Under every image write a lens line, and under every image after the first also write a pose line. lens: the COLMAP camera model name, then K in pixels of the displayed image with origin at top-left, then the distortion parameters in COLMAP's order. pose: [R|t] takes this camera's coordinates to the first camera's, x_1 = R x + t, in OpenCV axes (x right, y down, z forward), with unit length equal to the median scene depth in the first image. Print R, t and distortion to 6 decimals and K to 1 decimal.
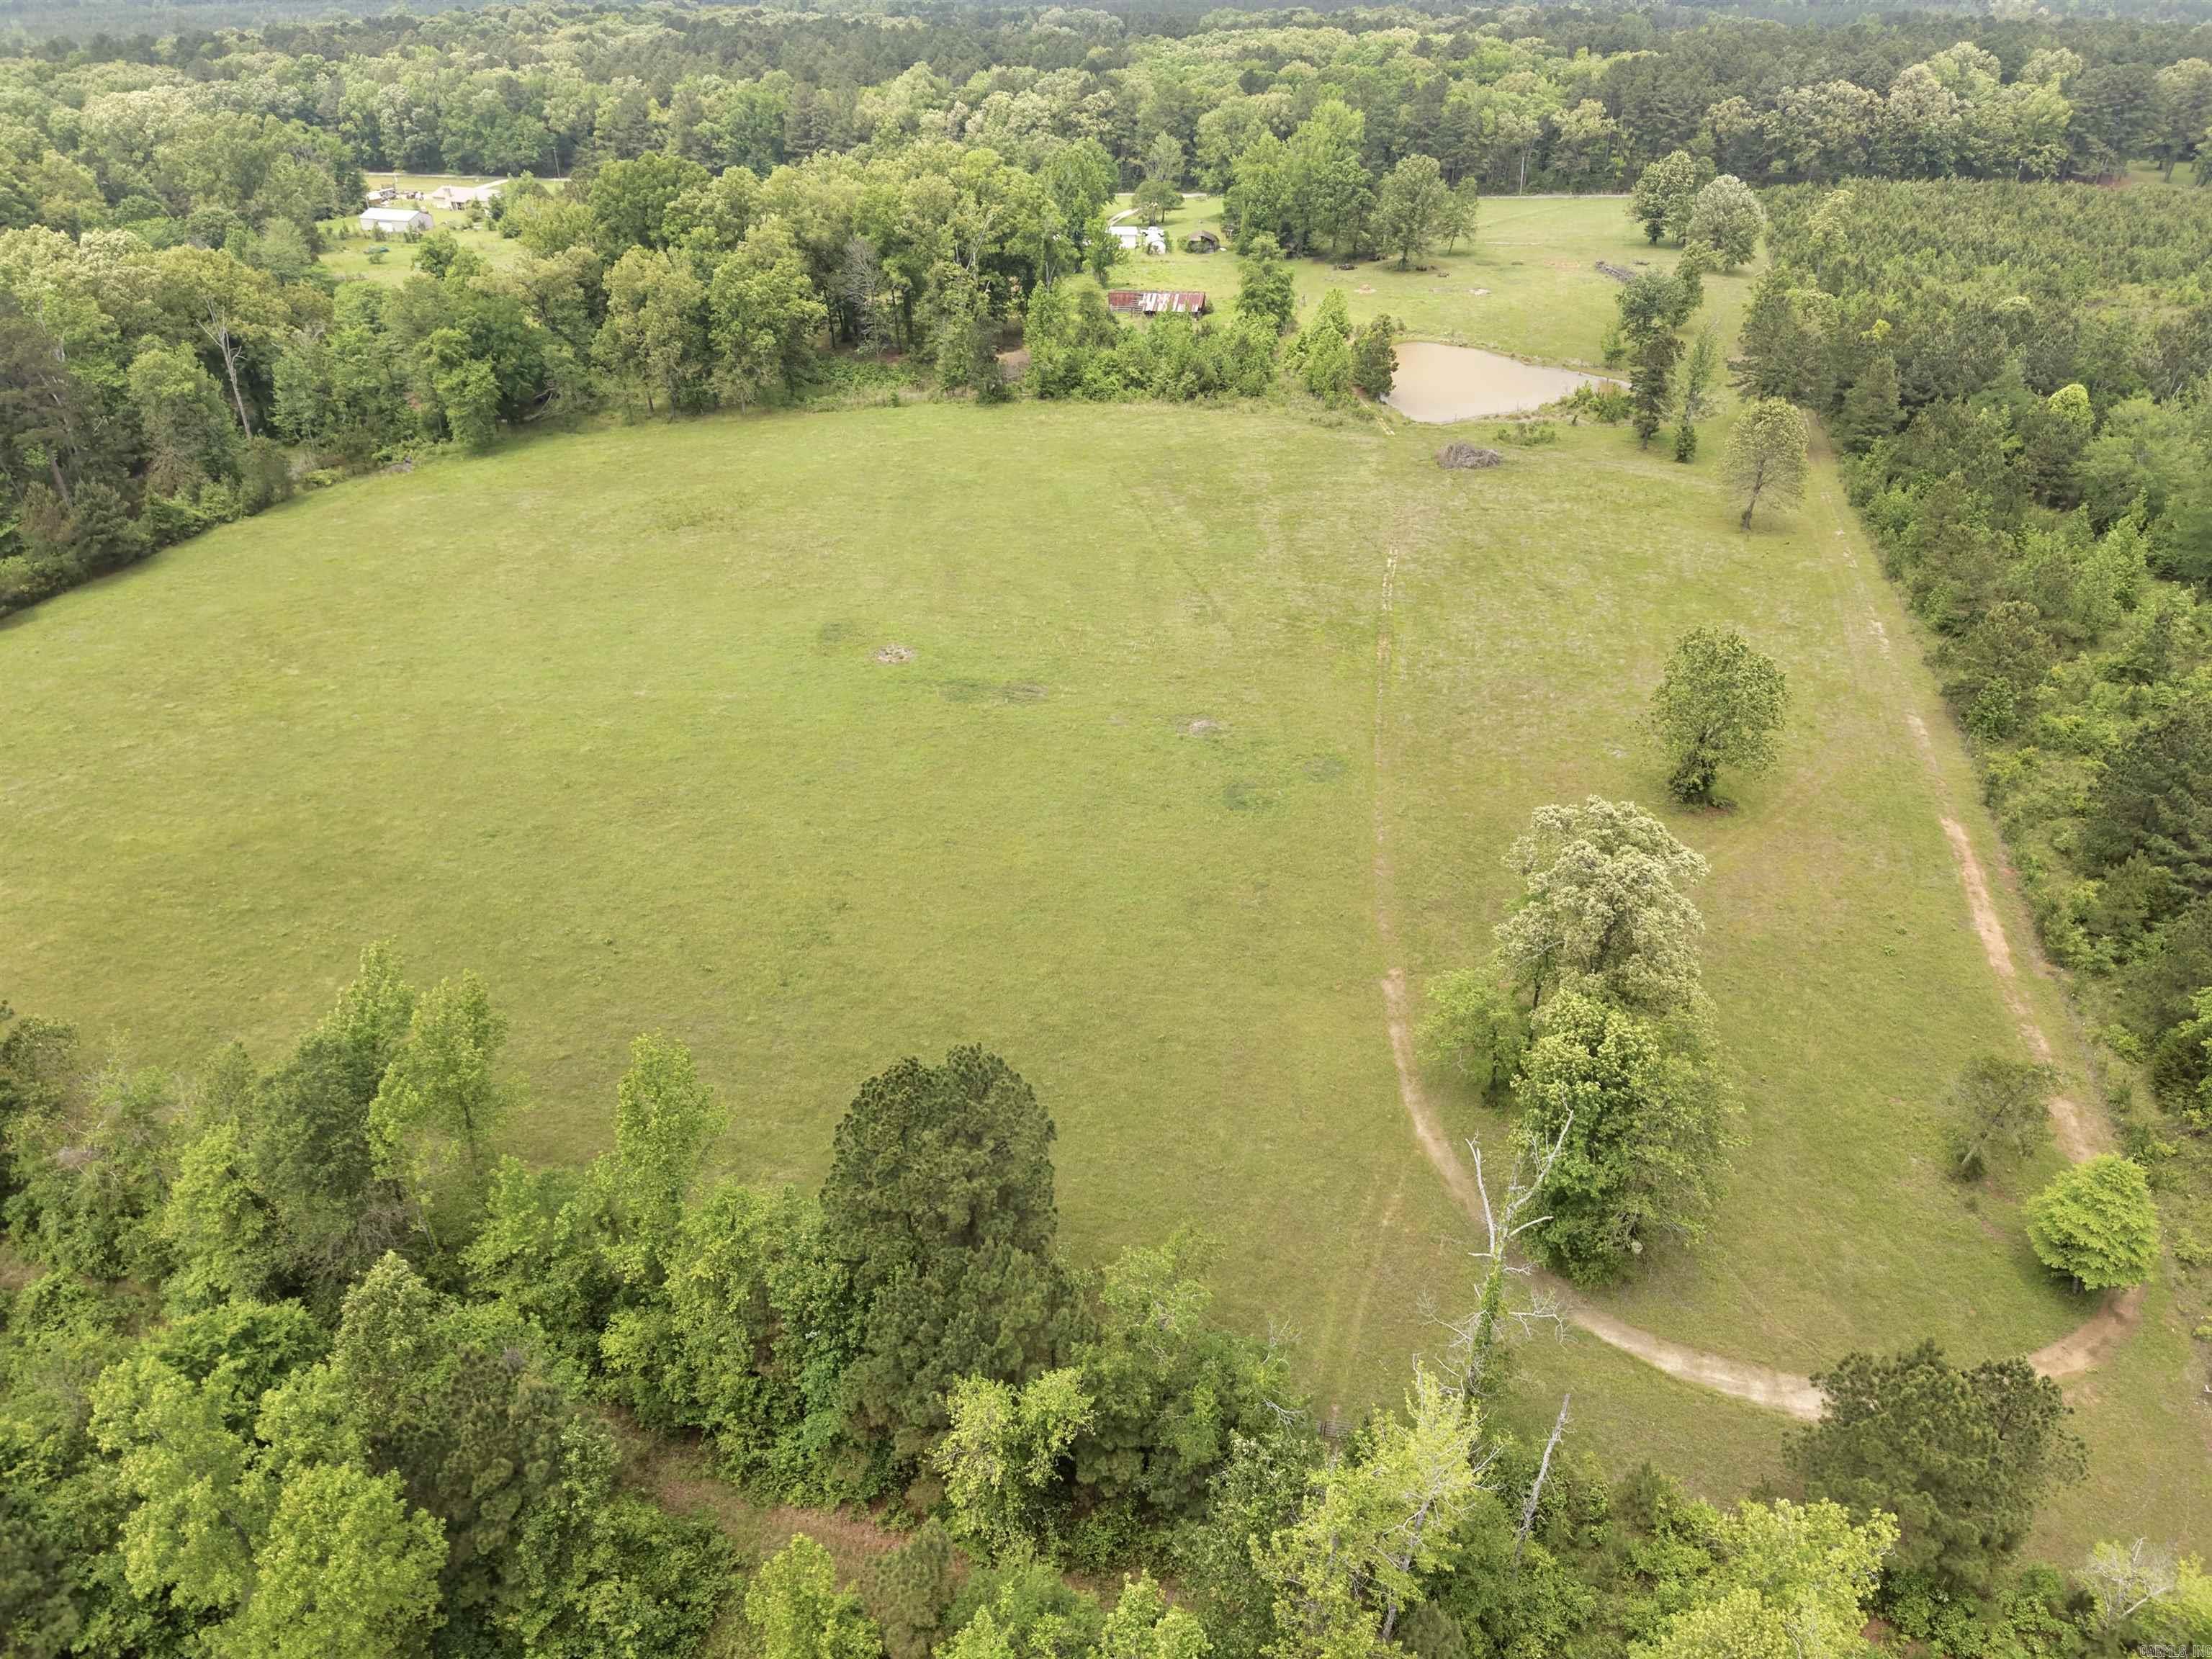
lens RADIAL K [[1470.4, 0, 1123.7], [0, 1470.4, 820.3], [0, 0, 1]] dist [0.018334, -0.024813]
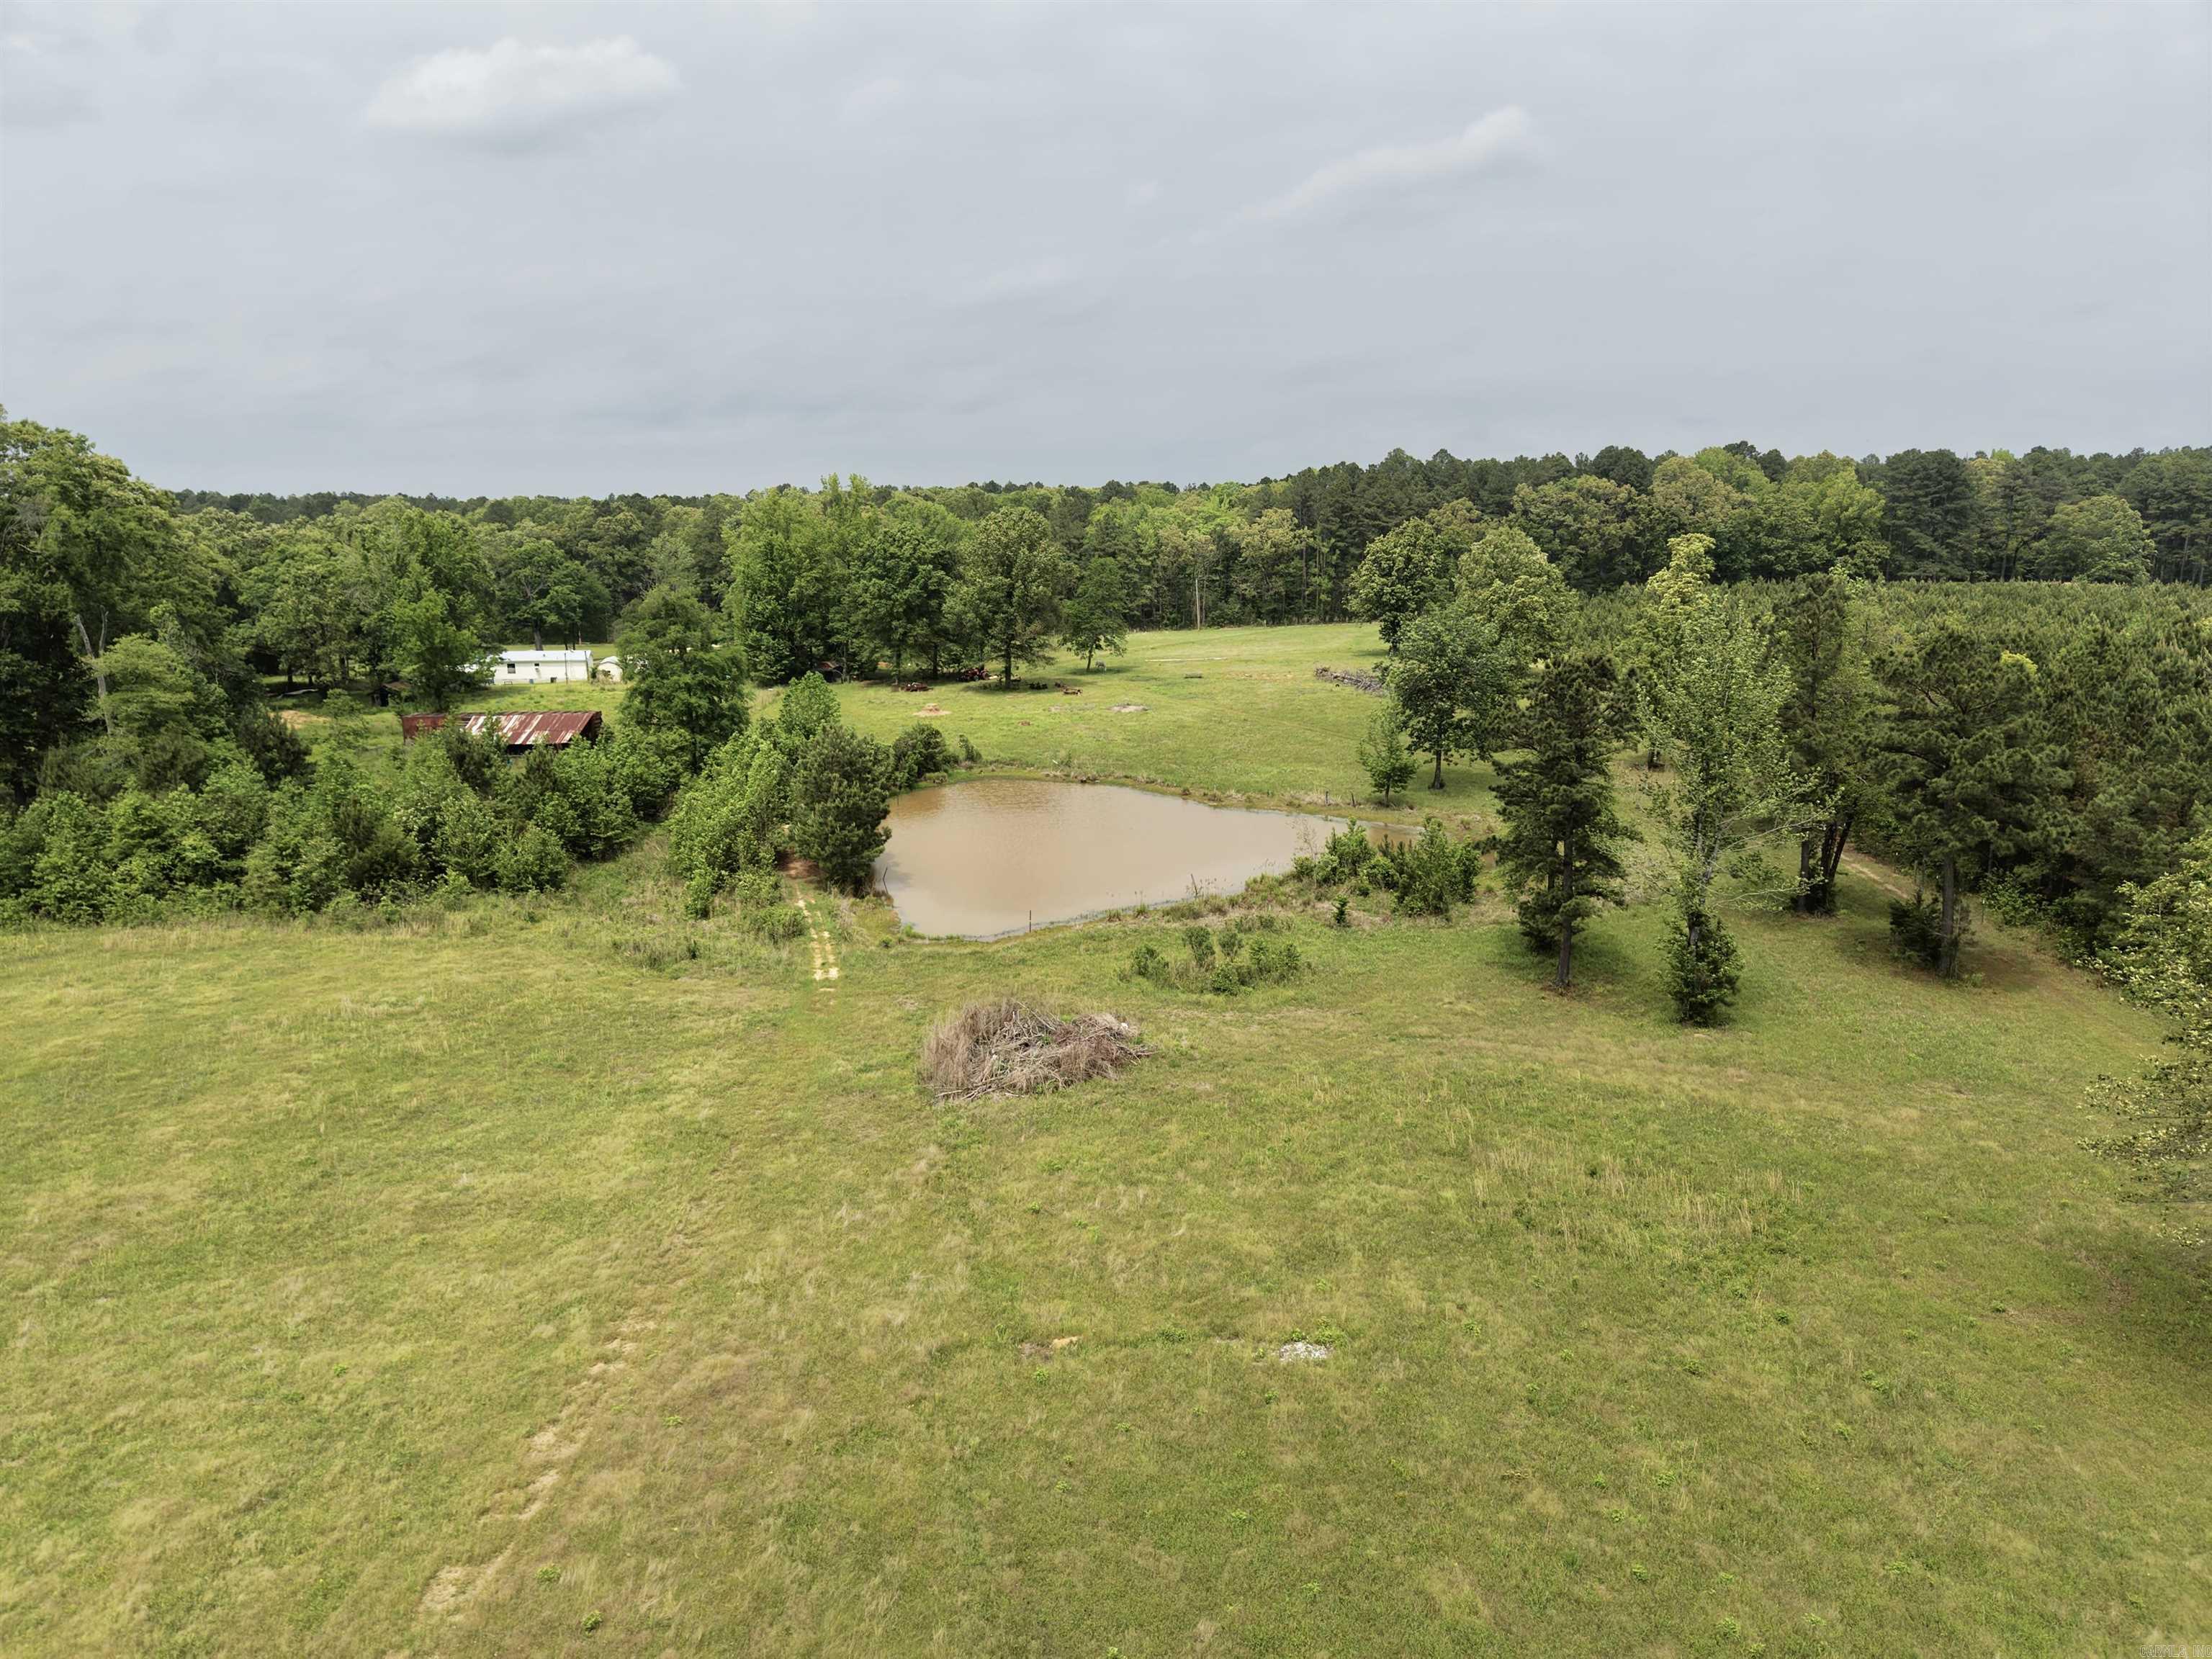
lens RADIAL K [[1470.4, 0, 1113.0], [0, 1470.4, 827.3], [0, 0, 1]] dist [0.018334, -0.024813]
pose [[0.985762, -0.036750, 0.164080, 0.113401], [0.089025, 0.941899, -0.323883, -0.106113], [-0.142644, 0.333879, 0.931760, 0.393195]]
